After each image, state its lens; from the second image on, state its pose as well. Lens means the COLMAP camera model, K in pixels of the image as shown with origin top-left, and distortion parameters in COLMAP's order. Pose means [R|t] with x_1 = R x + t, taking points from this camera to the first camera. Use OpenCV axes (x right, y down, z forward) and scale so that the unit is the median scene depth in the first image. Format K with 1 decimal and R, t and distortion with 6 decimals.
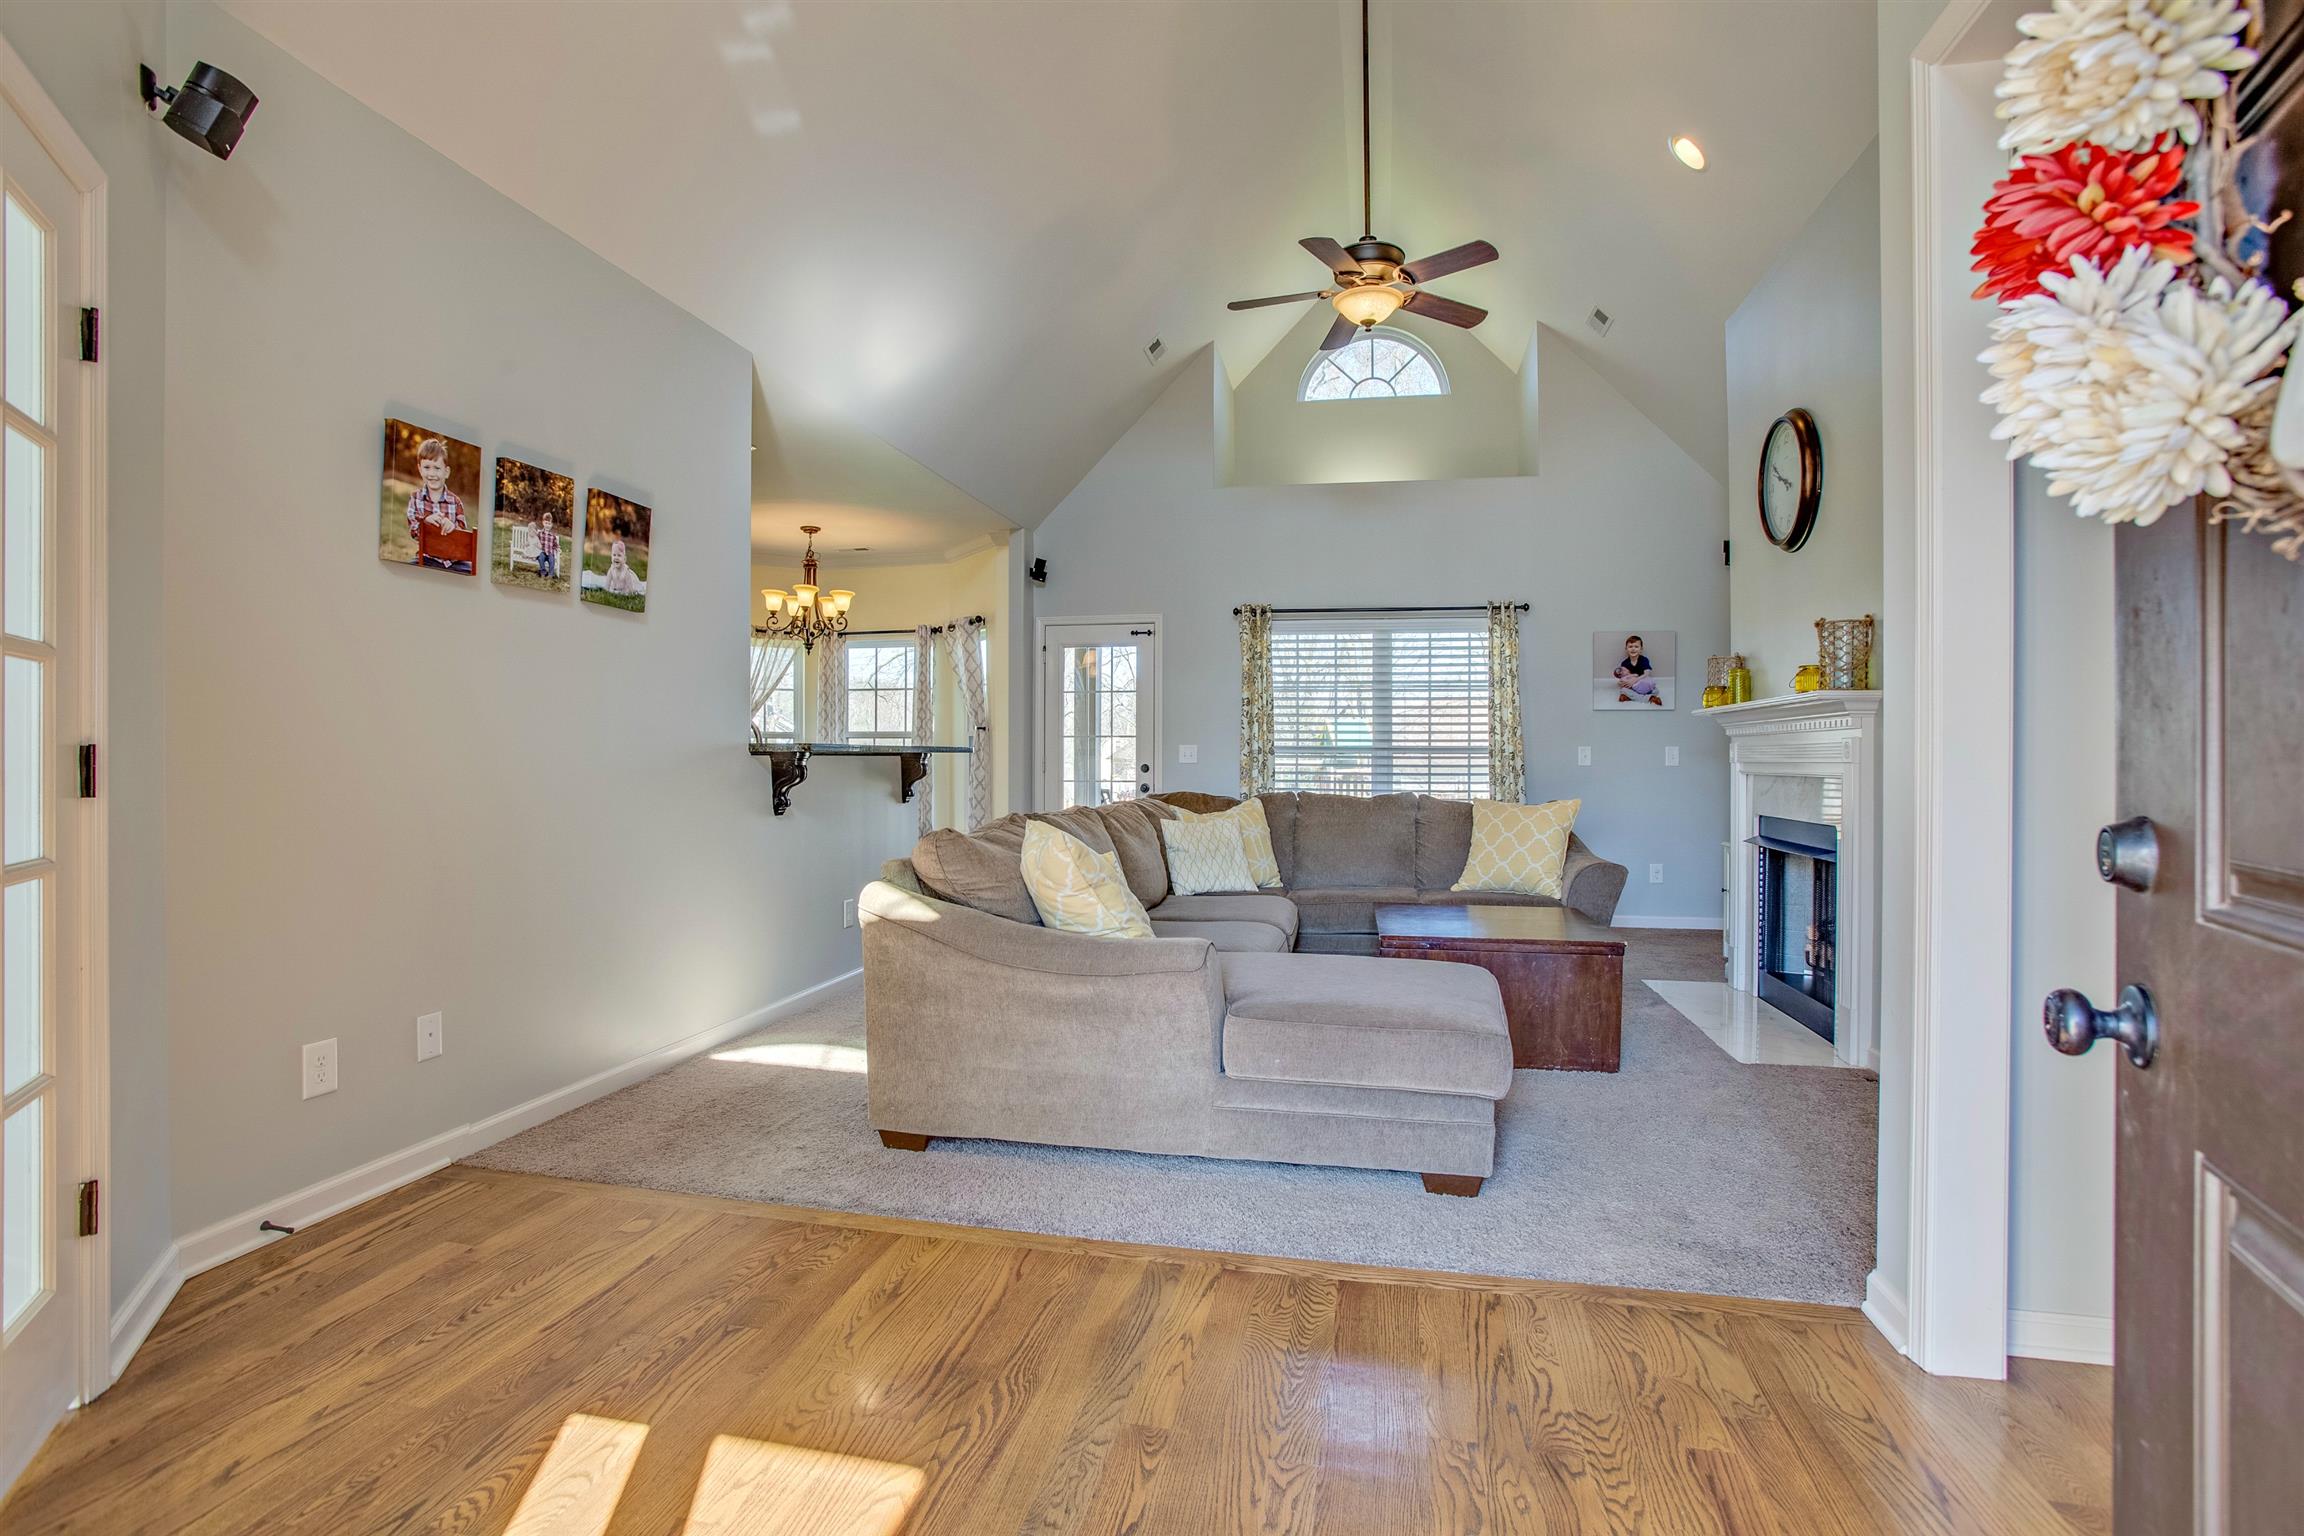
lens RADIAL K [[1114.3, 0, 1159.5], [0, 1114.3, 752.1], [0, 0, 1]] dist [-0.041743, 0.000531]
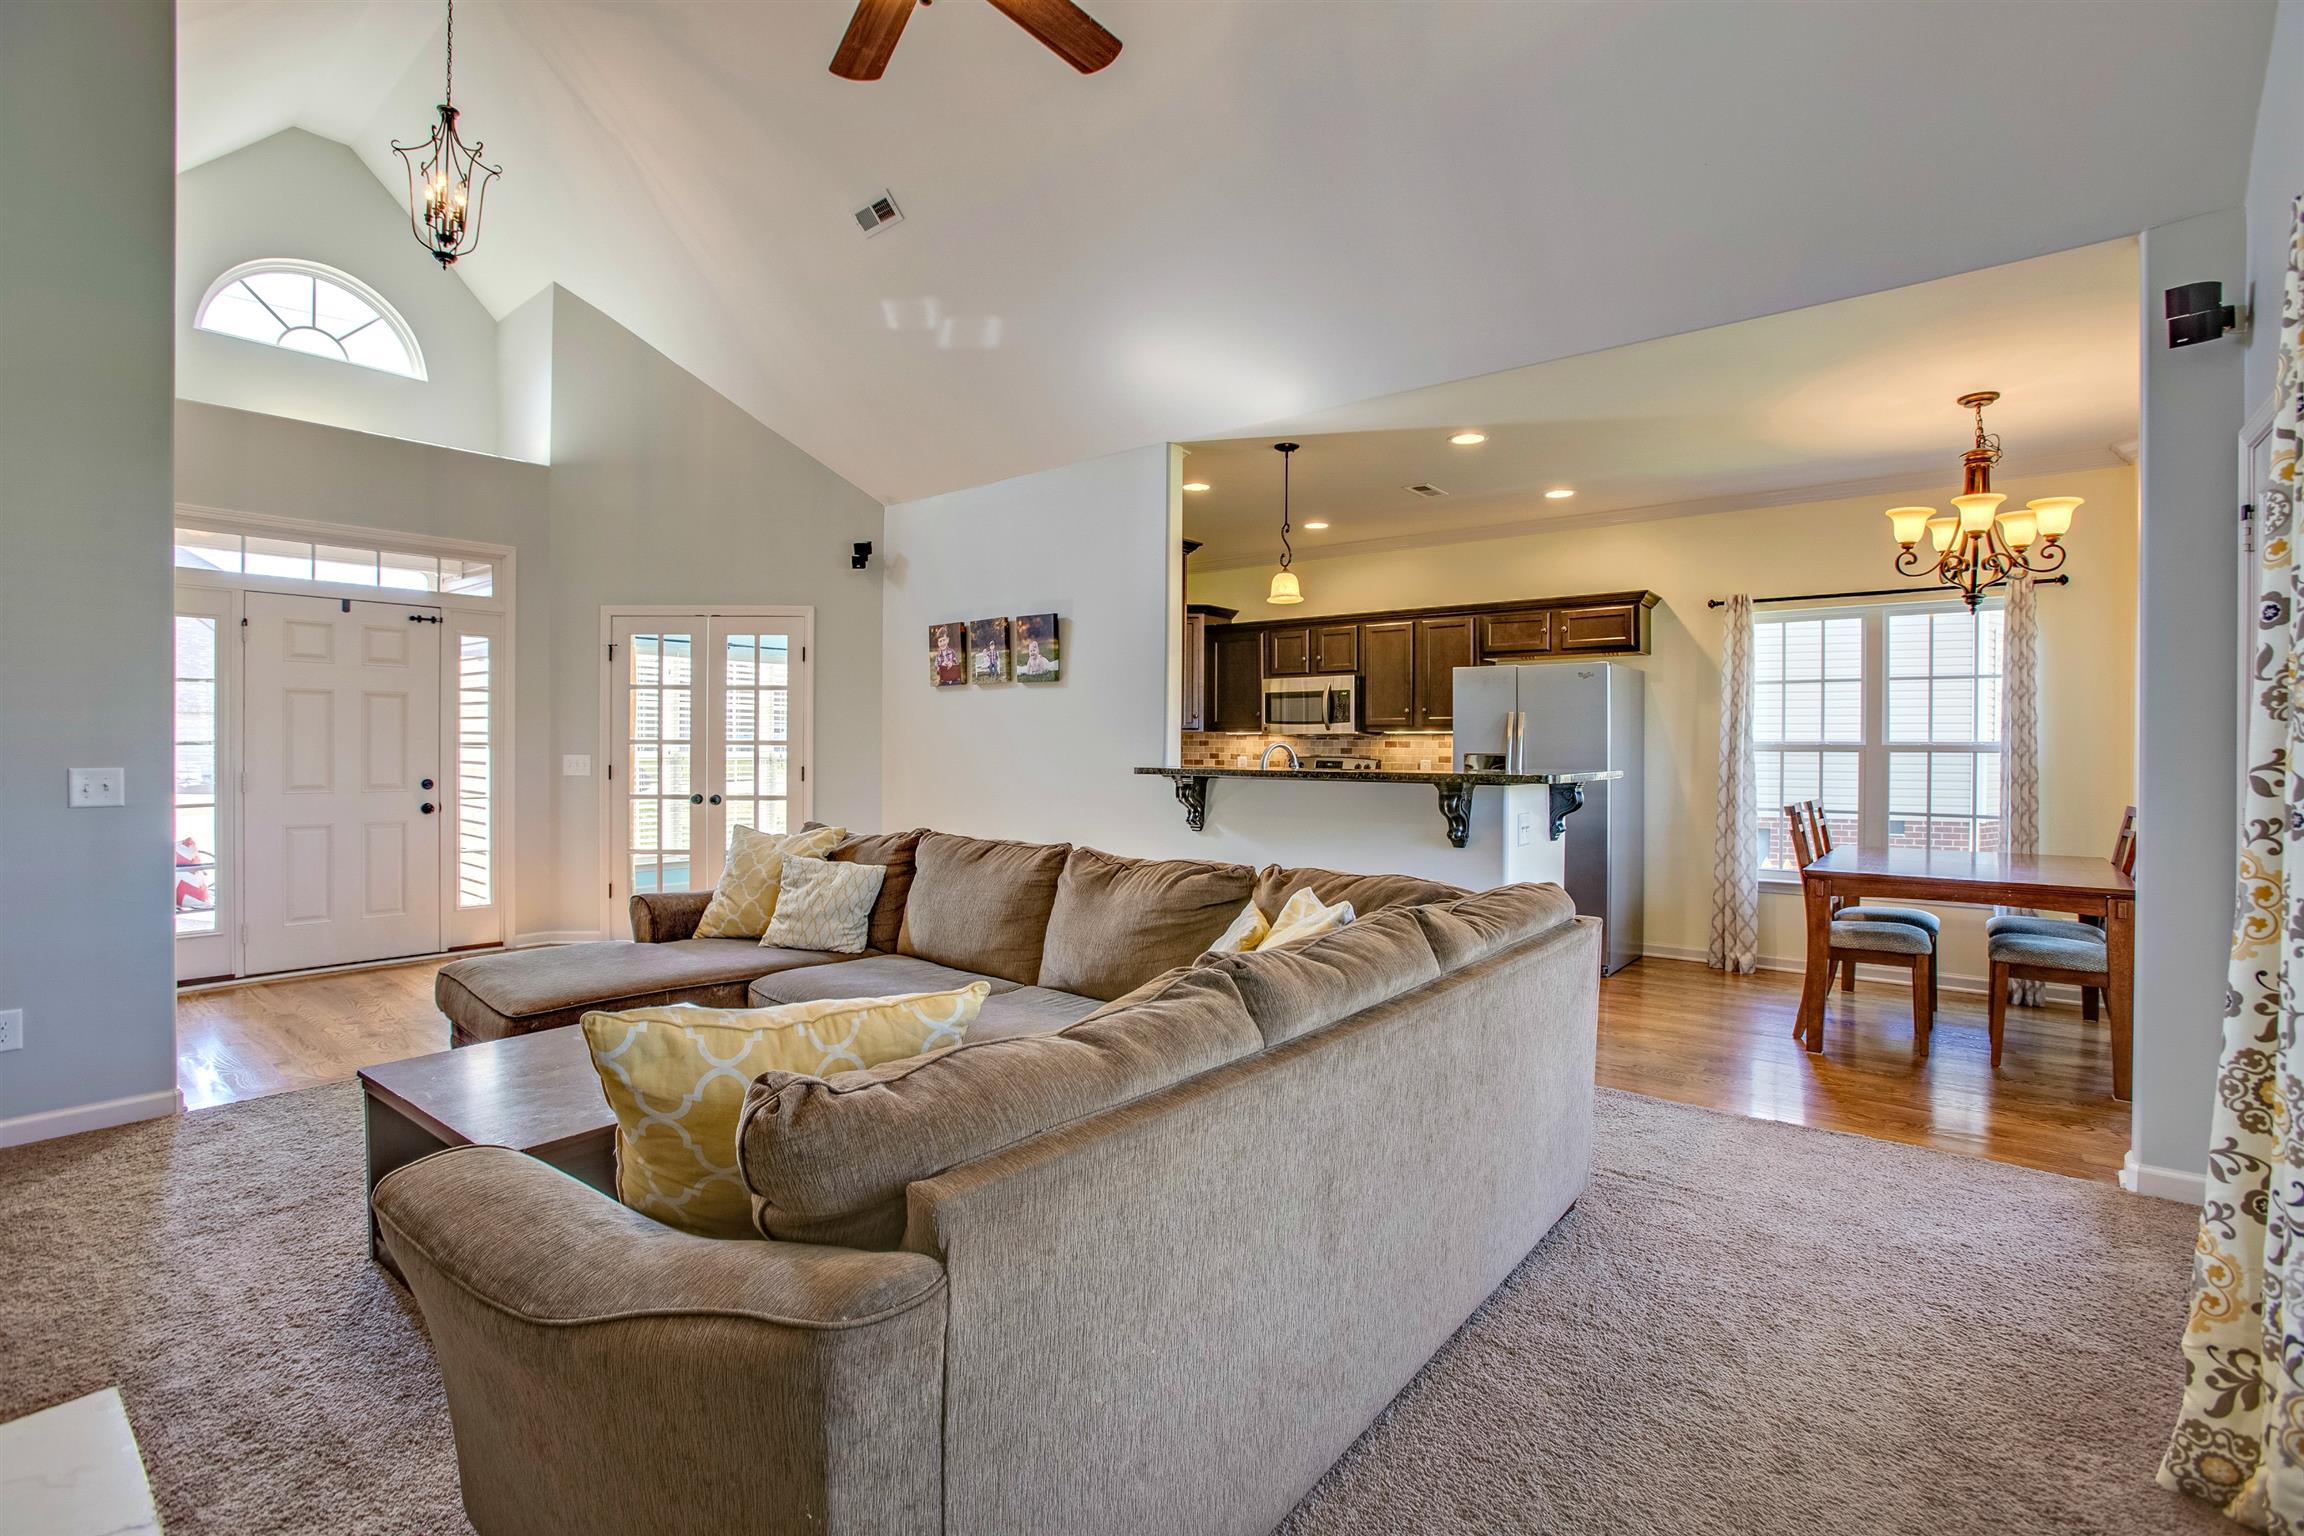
lens RADIAL K [[1075.4, 0, 1117.2], [0, 1075.4, 743.5], [0, 0, 1]] dist [-0.062776, 0.028855]
pose [[-0.502809, -0.004554, -0.864385, 0.407918], [-0.003794, 0.999988, -0.003061, -0.018350], [0.864389, 0.001741, -0.502821, 0.945206]]
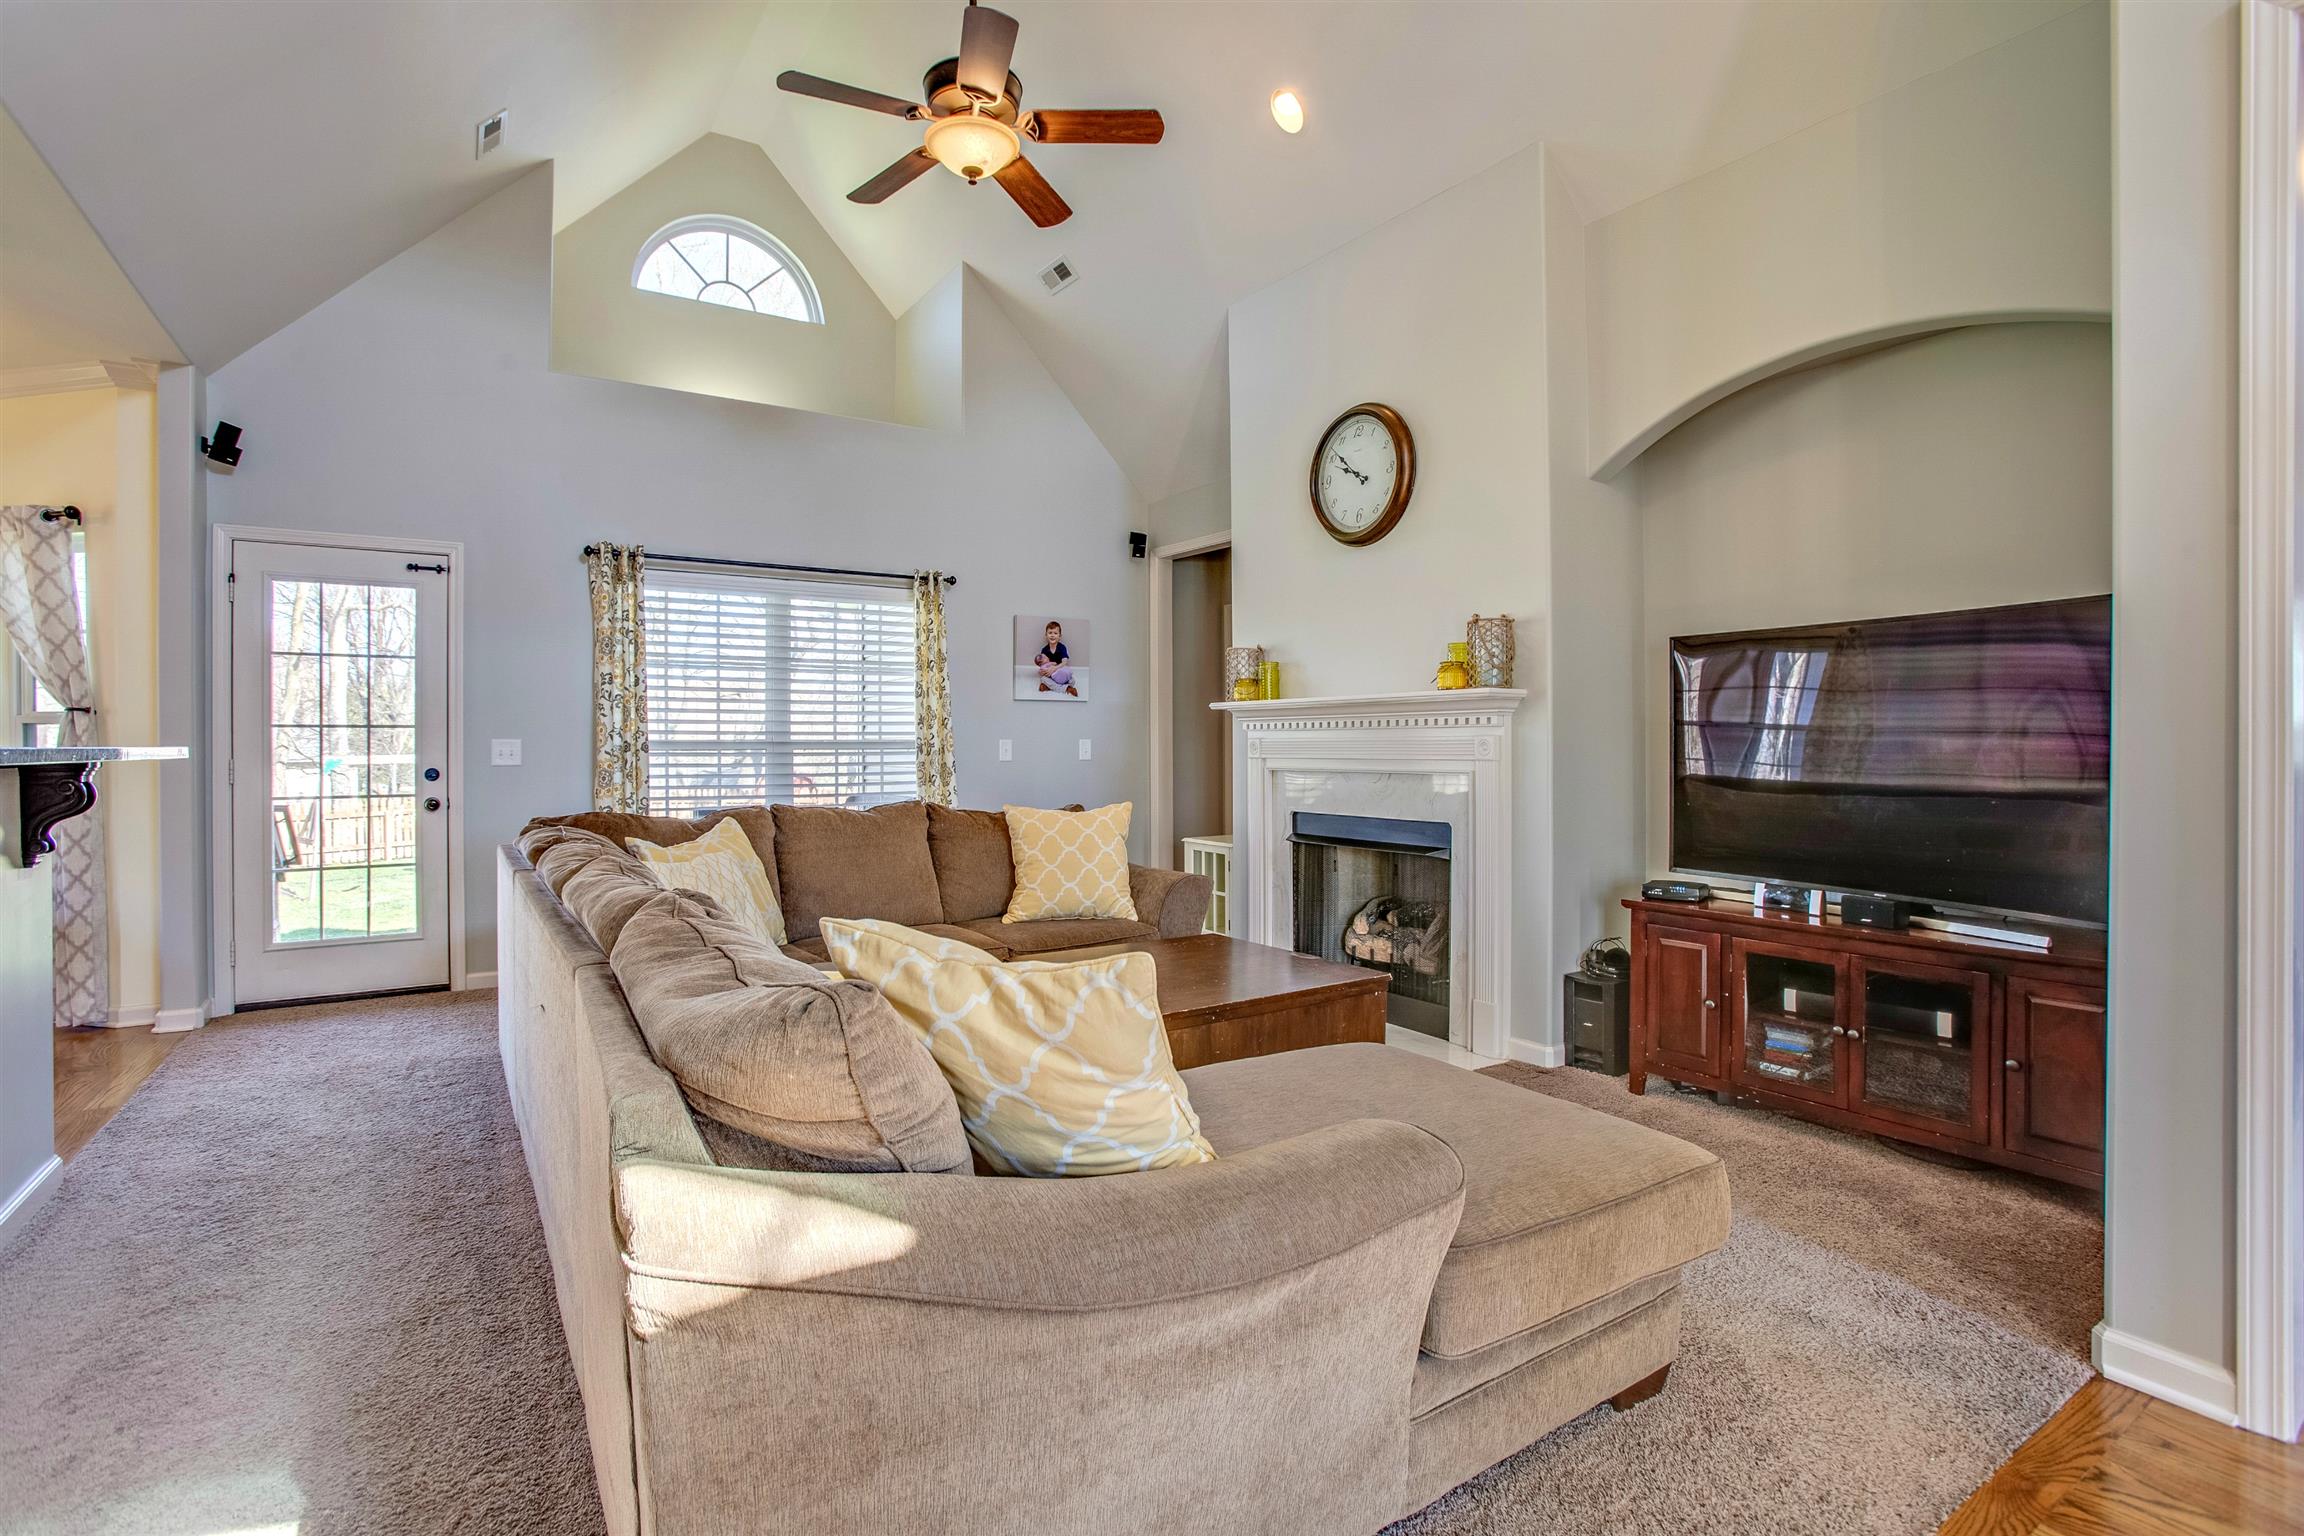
lens RADIAL K [[1075.4, 0, 1117.2], [0, 1075.4, 743.5], [0, 0, 1]] dist [-0.062776, 0.028855]
pose [[0.718829, -0.006757, 0.695154, -0.166986], [0.003456, 0.999975, 0.006146, -0.006714], [-0.695178, -0.002015, 0.718835, 0.298541]]
